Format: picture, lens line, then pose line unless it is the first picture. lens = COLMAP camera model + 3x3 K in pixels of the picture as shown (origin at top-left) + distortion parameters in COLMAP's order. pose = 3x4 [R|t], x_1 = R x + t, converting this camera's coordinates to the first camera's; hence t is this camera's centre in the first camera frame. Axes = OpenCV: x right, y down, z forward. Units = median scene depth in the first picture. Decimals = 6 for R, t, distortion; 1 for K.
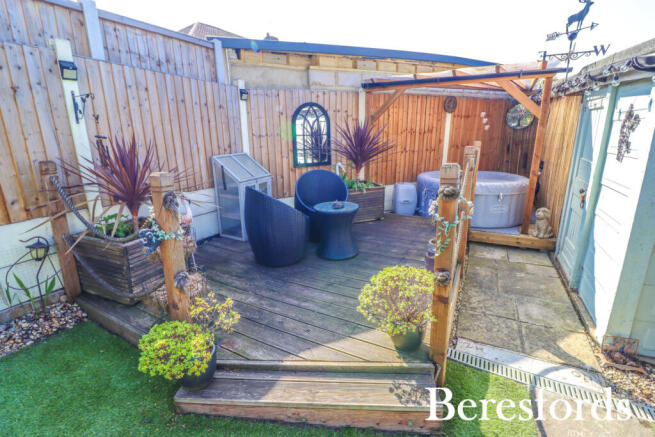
lens RADIAL K [[308.4, 0, 323.4], [0, 308.4, 213.8], [0, 0, 1]] dist [0.001576, -0.012604]
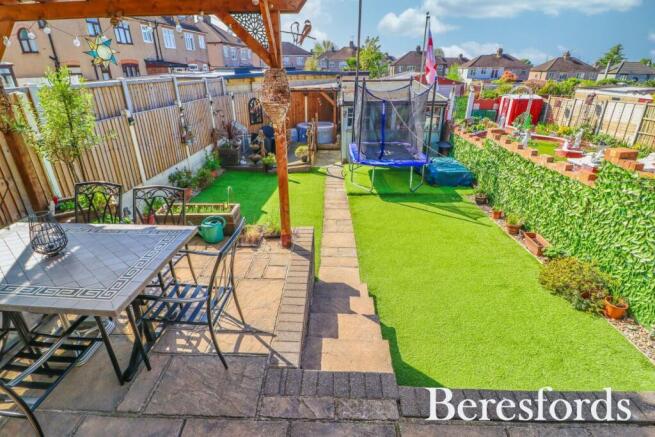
lens RADIAL K [[308.4, 0, 323.4], [0, 308.4, 213.8], [0, 0, 1]] dist [0.001576, -0.012604]
pose [[0.910279, -0.161106, 0.381362, -0.654687], [0.092595, 0.977067, 0.191744, 0.136964], [-0.403507, -0.139229, 0.904321, -1.670185]]
